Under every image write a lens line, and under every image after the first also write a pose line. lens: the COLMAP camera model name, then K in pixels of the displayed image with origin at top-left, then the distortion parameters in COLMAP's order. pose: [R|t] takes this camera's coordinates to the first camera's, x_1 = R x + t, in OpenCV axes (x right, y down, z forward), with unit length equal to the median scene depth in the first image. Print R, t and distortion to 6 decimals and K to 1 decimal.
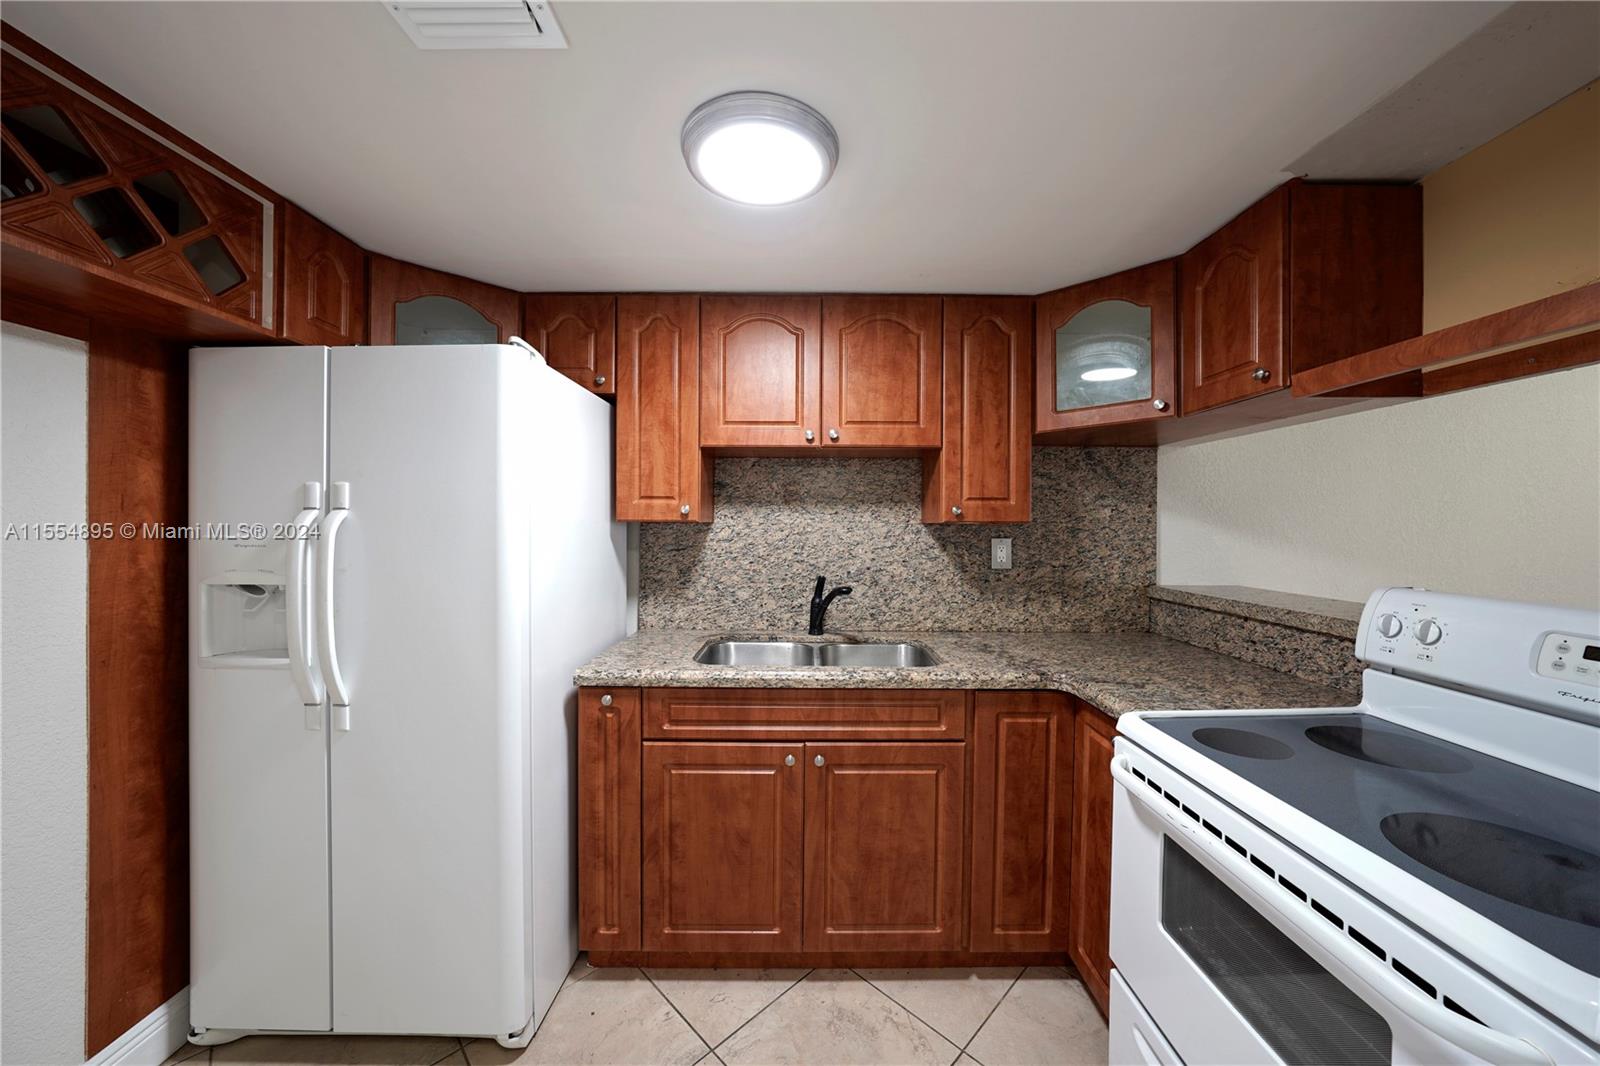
lens RADIAL K [[538.7, 0, 794.0], [0, 538.7, 523.8], [0, 0, 1]] dist [-0.003403, 0.000060]
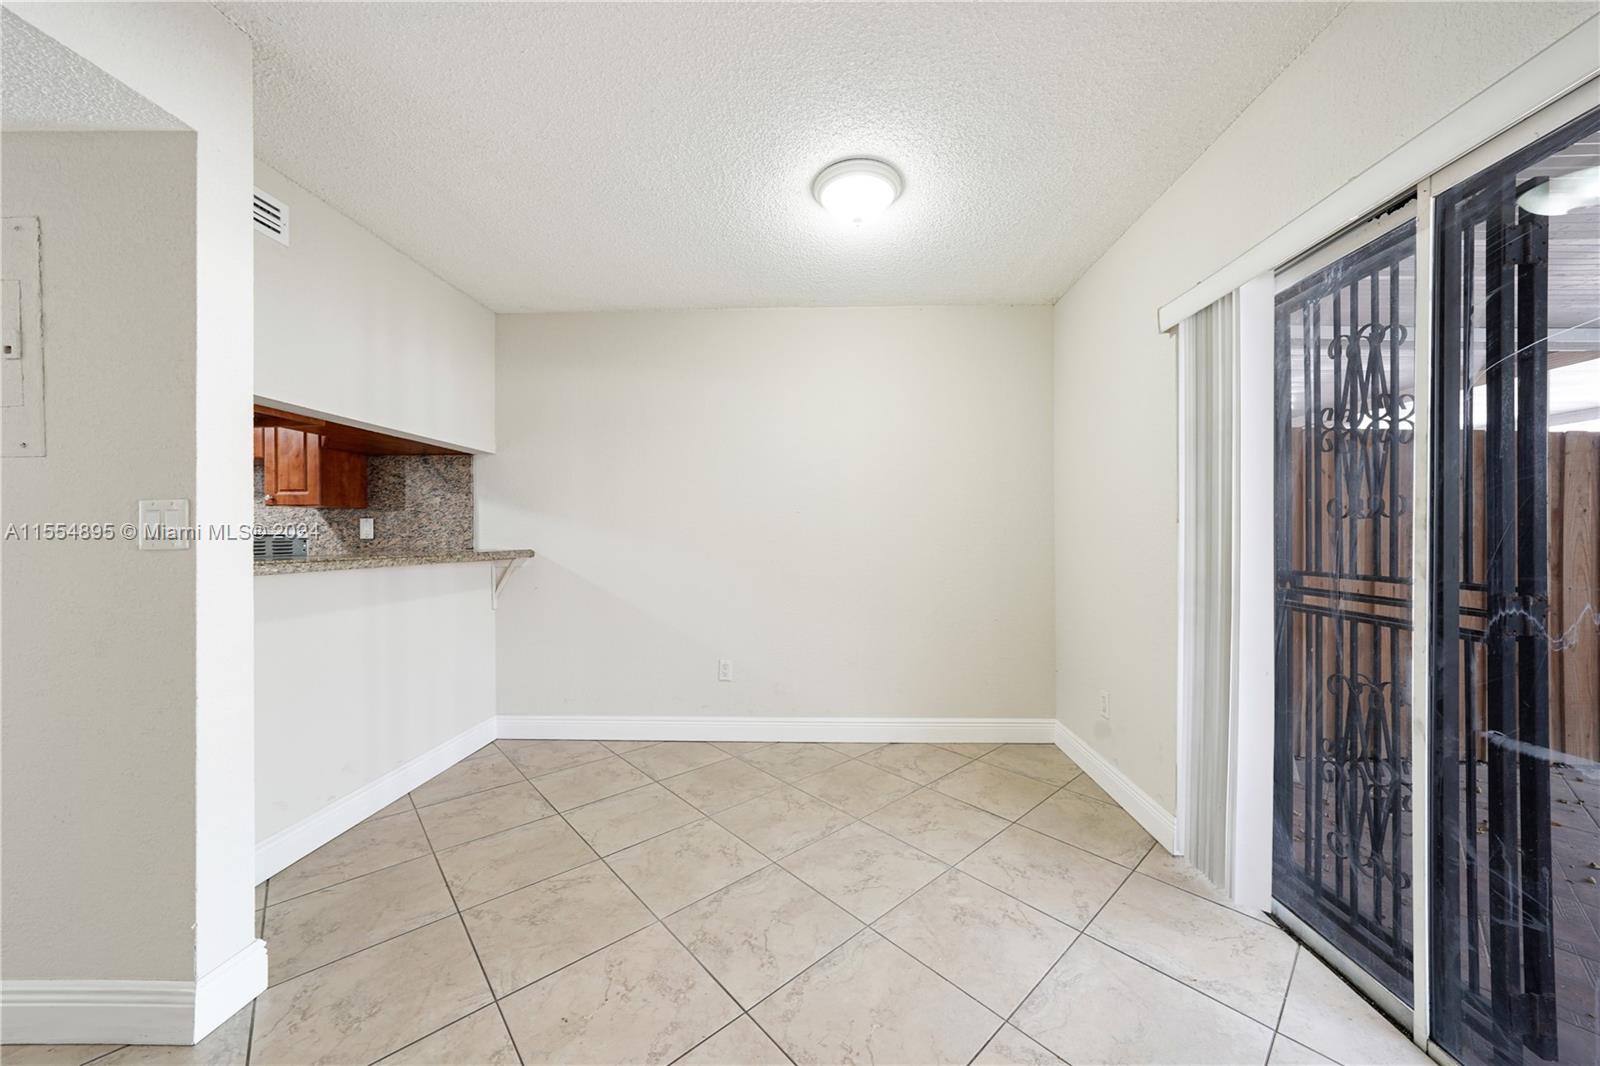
lens RADIAL K [[560.8, 0, 806.9], [0, 560.8, 537.9], [0, 0, 1]] dist [-0.005240, 0.000597]
pose [[0.998710, -0.008449, -0.050064, 1.672958], [0.008225, 0.999955, -0.004680, 0.098324], [0.050101, 0.004262, 0.998735, -0.473993]]
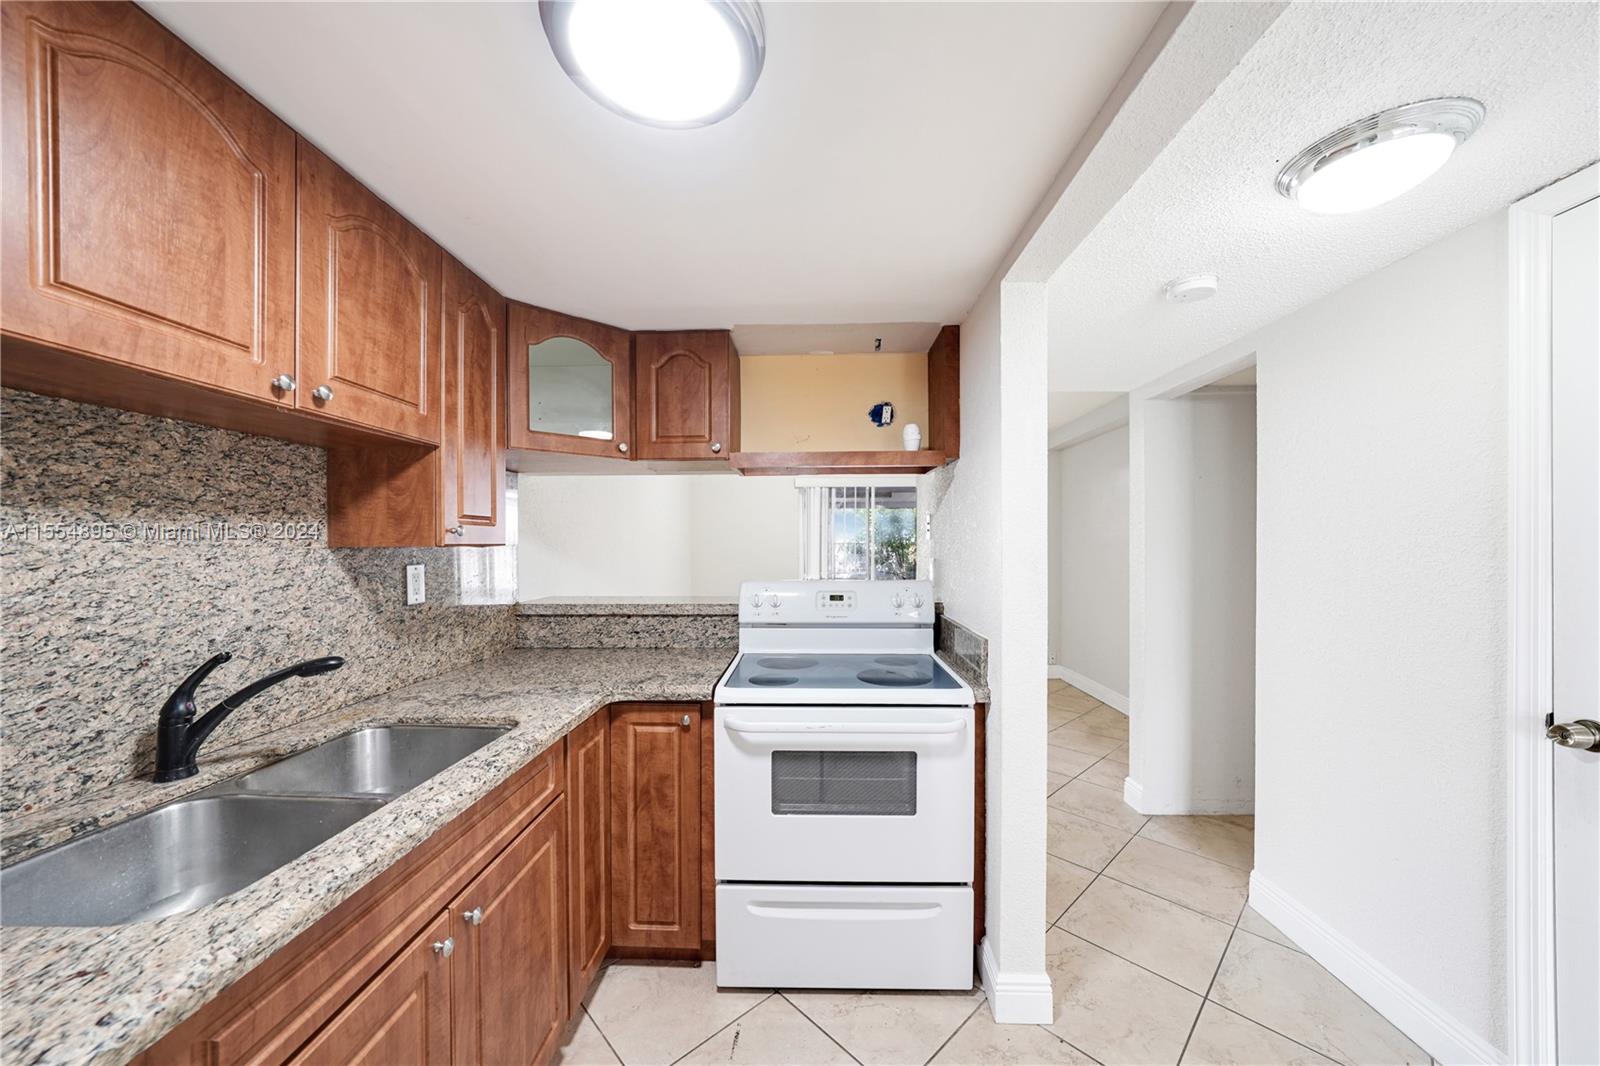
lens RADIAL K [[560.8, 0, 785.6], [0, 560.8, 544.2], [0, 0, 1]] dist [-0.005240, 0.000597]
pose [[0.069684, -0.003876, 0.997562, -0.405976], [0.004804, 0.999982, 0.003549, -0.004736], [-0.997558, 0.004545, 0.069702, 0.396863]]
